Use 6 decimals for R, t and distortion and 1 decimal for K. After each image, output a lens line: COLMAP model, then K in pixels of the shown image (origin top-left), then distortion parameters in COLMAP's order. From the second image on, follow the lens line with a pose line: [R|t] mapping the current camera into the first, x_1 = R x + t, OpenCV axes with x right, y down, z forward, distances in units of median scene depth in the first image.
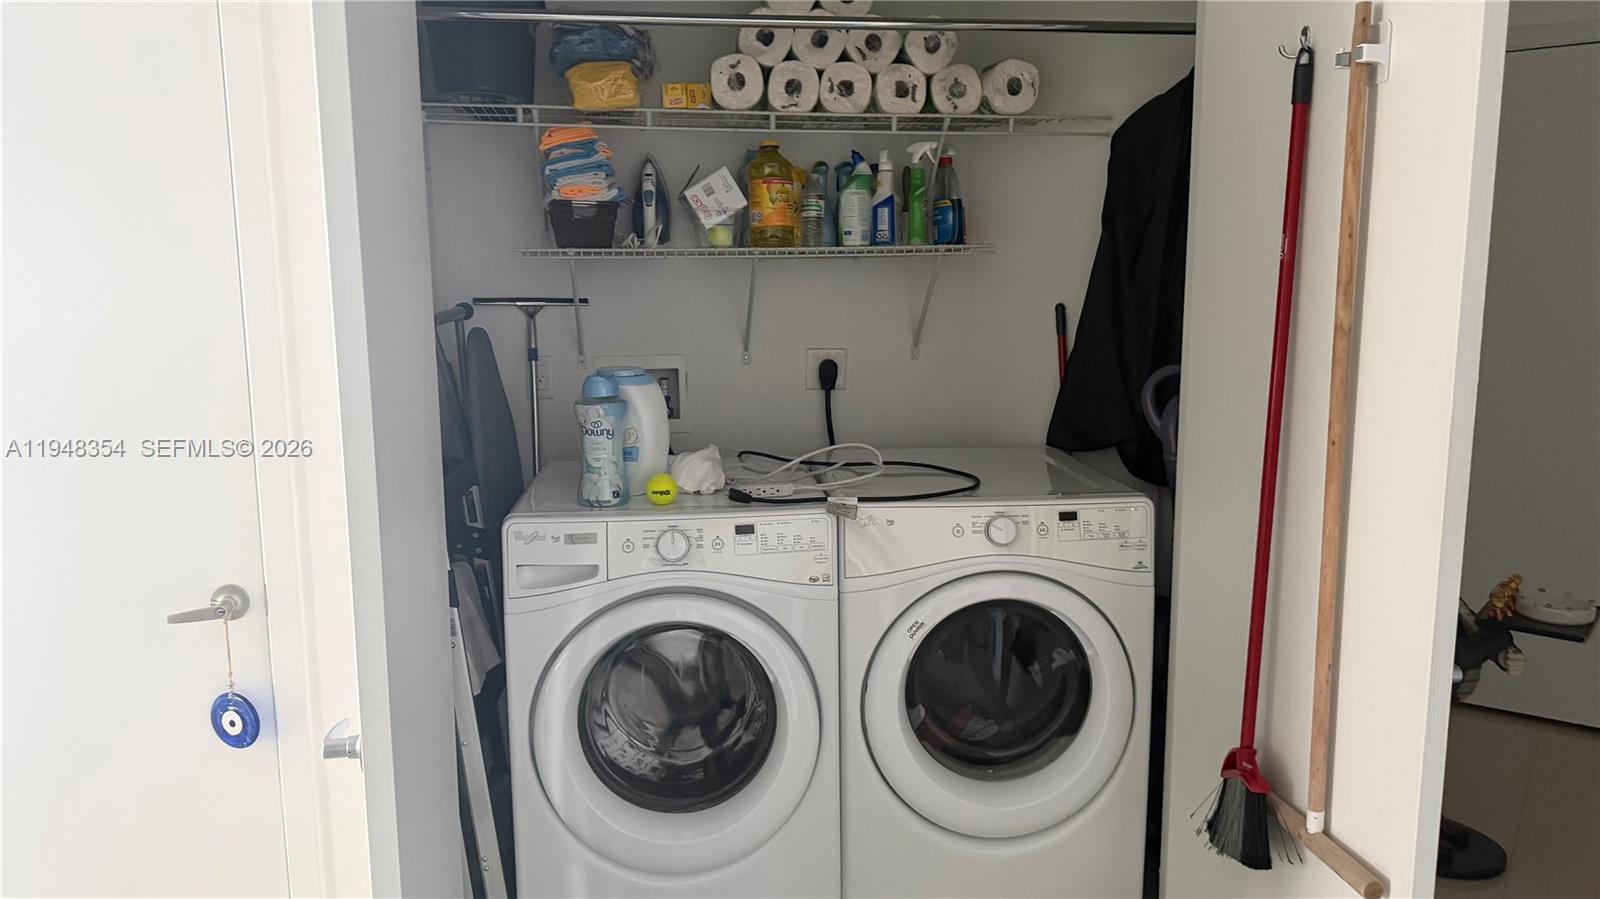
lens RADIAL K [[1114.5, 0, 785.5], [0, 1114.5, 439.3], [0, 0, 1]] dist [0.086453, -0.128447]
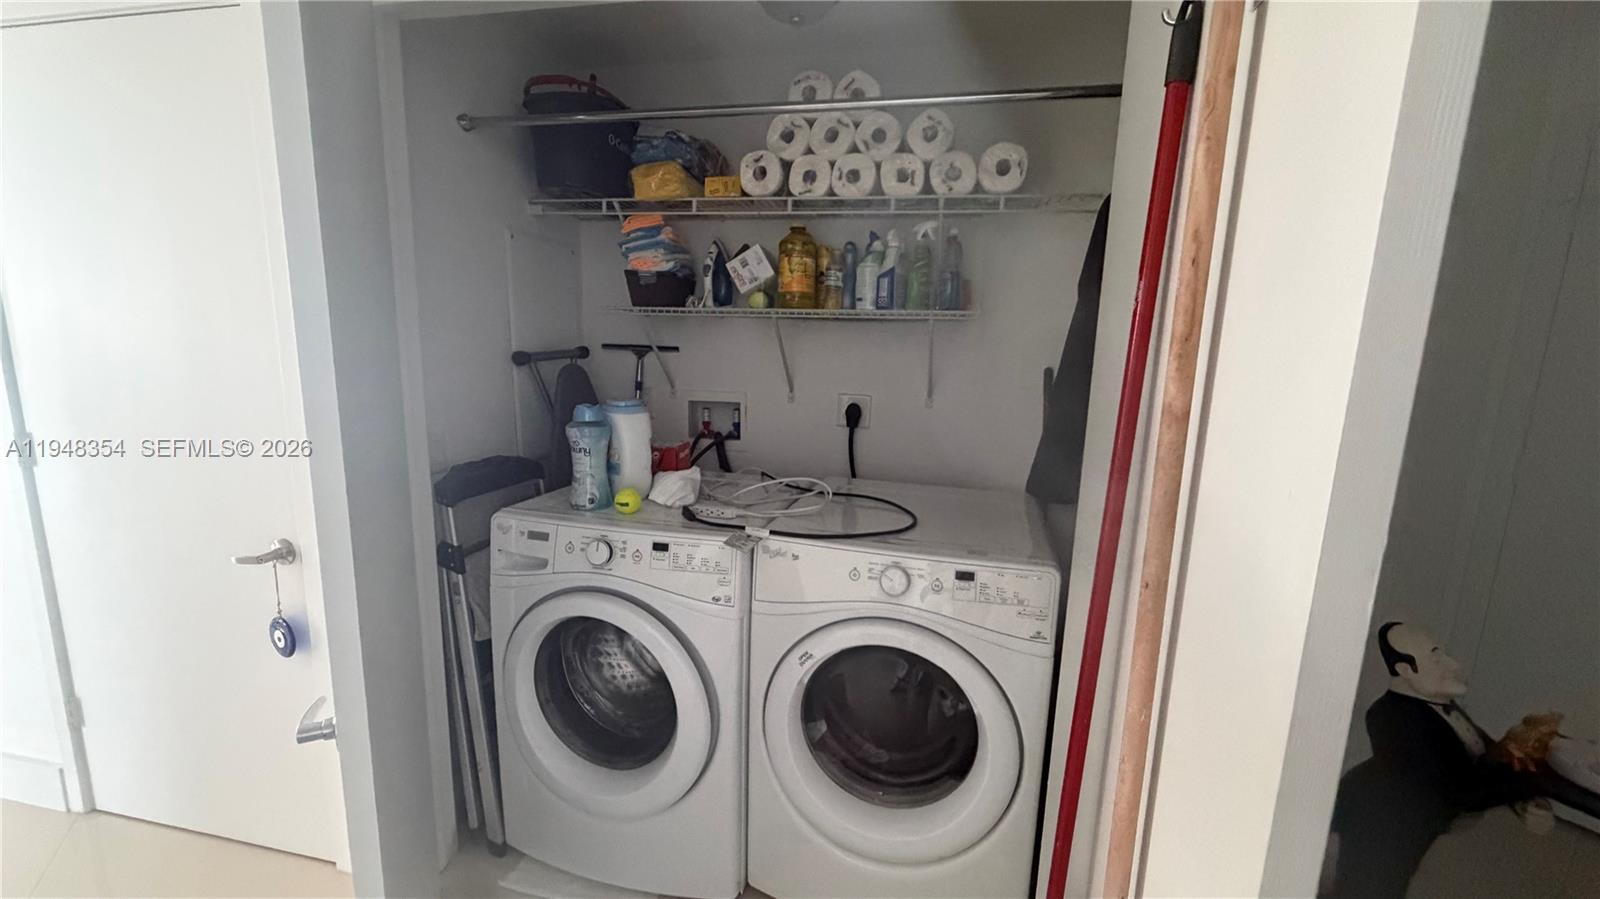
lens RADIAL K [[634.1, 0, 789.9], [0, 634.1, 447.1], [0, 0, 1]] dist [-0.002569, 0.000427]
pose [[0.939227, 0.090305, -0.331205, 0.243938], [-0.084967, 0.995914, 0.030593, -0.043467], [0.332615, -0.000592, 0.943063, 0.355627]]
